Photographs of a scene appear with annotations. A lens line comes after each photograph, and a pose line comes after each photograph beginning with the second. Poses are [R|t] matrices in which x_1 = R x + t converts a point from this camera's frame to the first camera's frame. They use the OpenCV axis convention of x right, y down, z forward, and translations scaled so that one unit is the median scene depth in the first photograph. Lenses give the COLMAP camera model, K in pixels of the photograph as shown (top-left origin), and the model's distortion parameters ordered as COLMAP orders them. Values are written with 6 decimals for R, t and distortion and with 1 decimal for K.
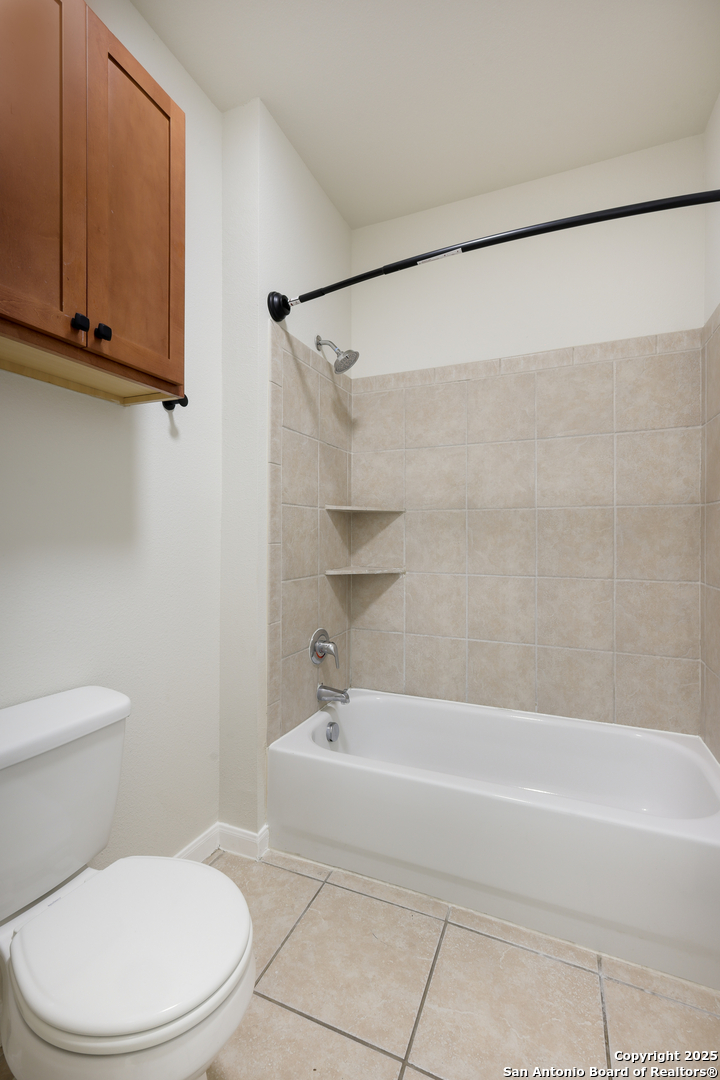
lens RADIAL K [[471.3, 0, 349.4], [0, 471.3, 537.4], [0, 0, 1]] dist [0.014968, -0.001241]
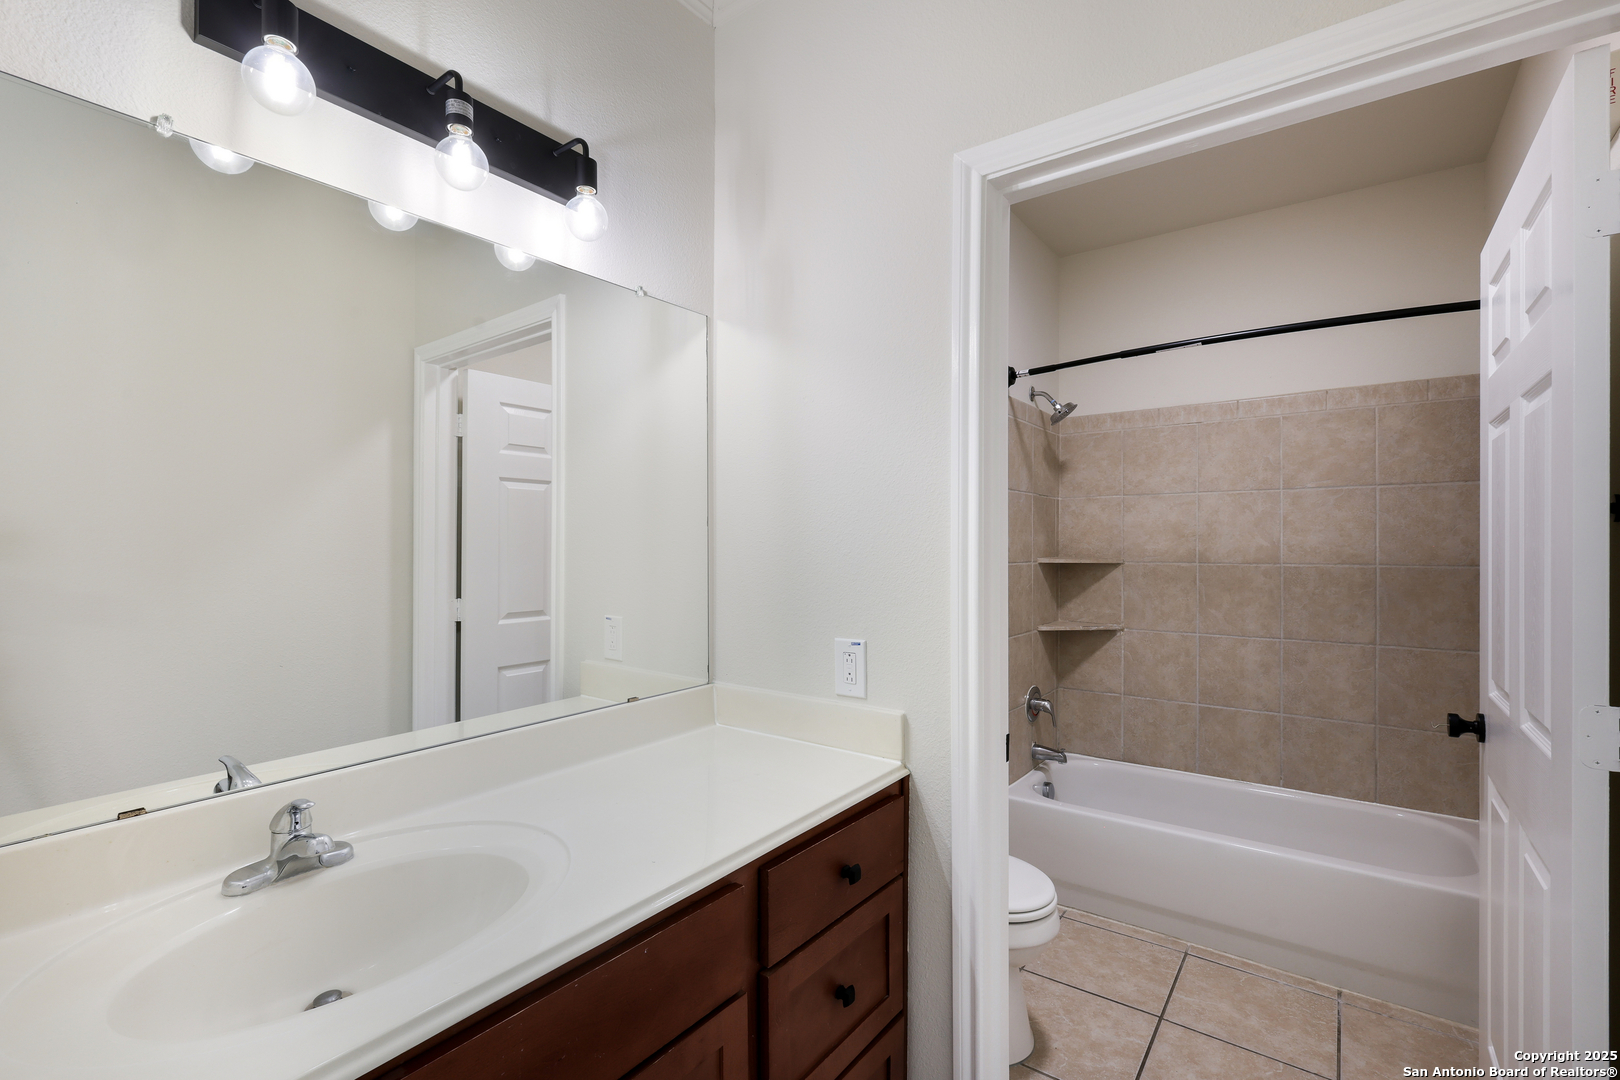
lens RADIAL K [[706.9, 0, 821.8], [0, 706.9, 552.6], [0, 0, 1]] dist [0.014968, -0.001241]
pose [[0.977568, 0.001182, -0.210618, -0.189821], [-0.000863, 0.999998, 0.001607, -0.088296], [0.210620, -0.001389, 0.977567, -0.547264]]
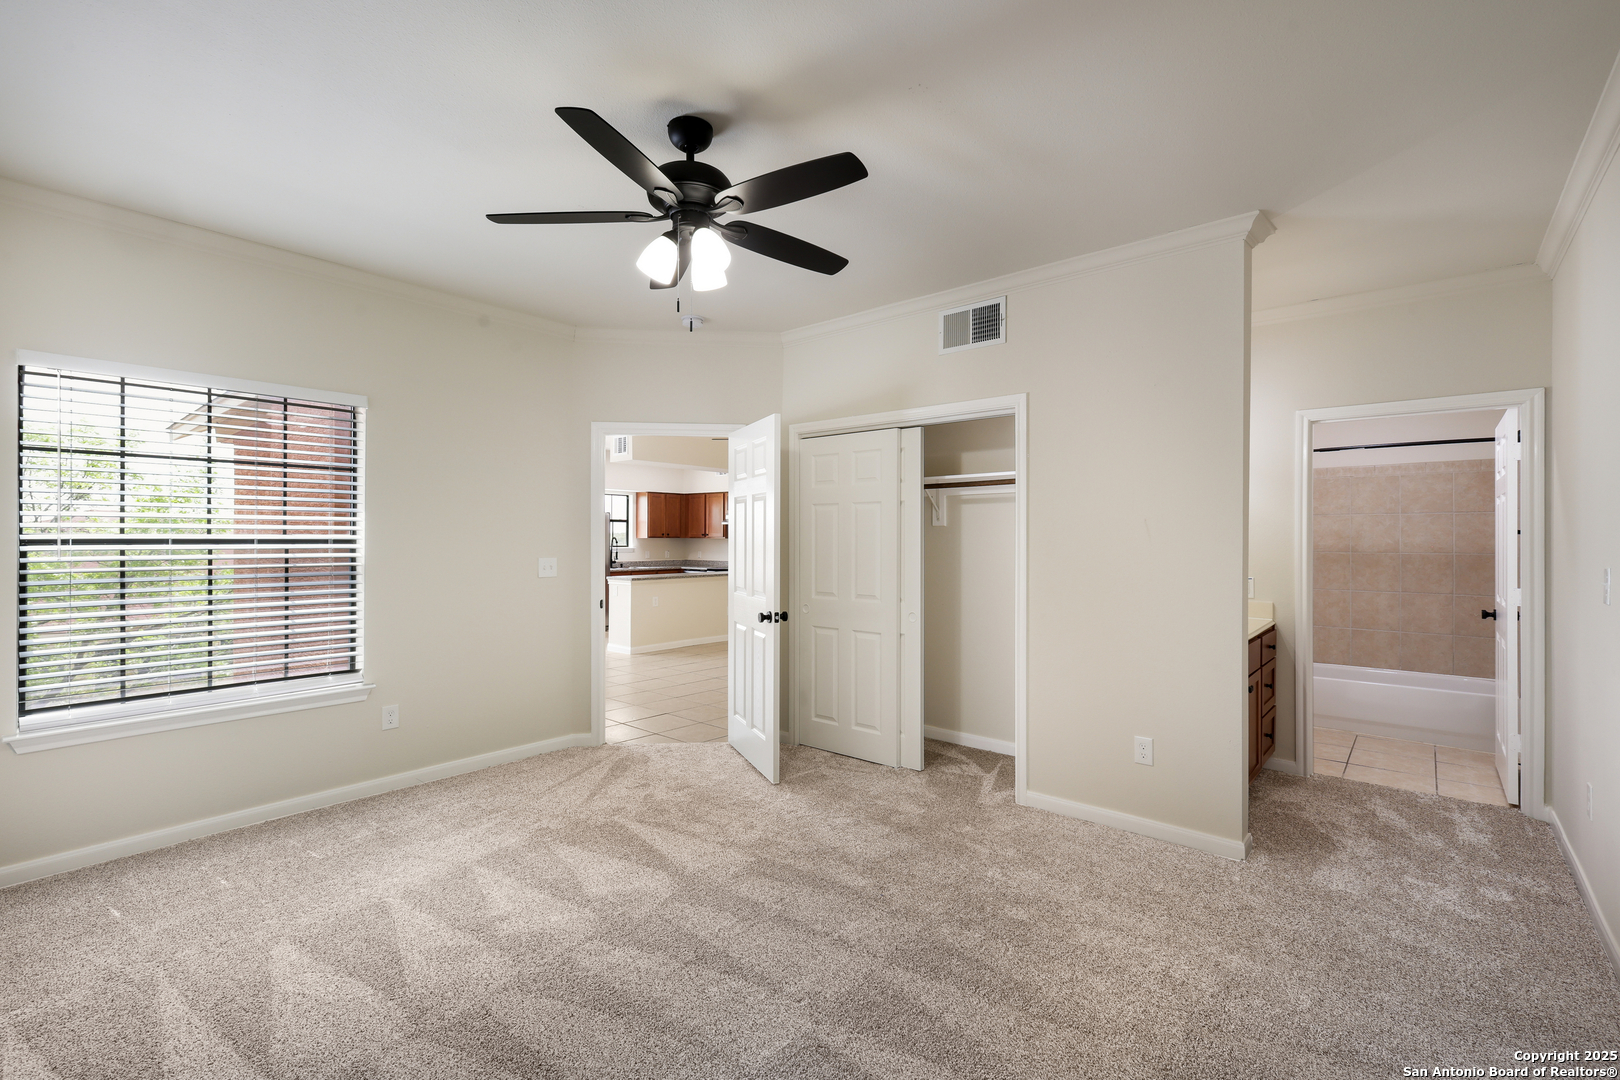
lens RADIAL K [[700.0, 0, 803.5], [0, 700.0, 540.8], [0, 0, 1]] dist [0.001627, 0.000434]
pose [[0.953761, 0.002718, -0.300553, -0.943825], [-0.004683, 0.999972, -0.005819, -0.083541], [0.300529, 0.006957, 0.953747, -2.164952]]
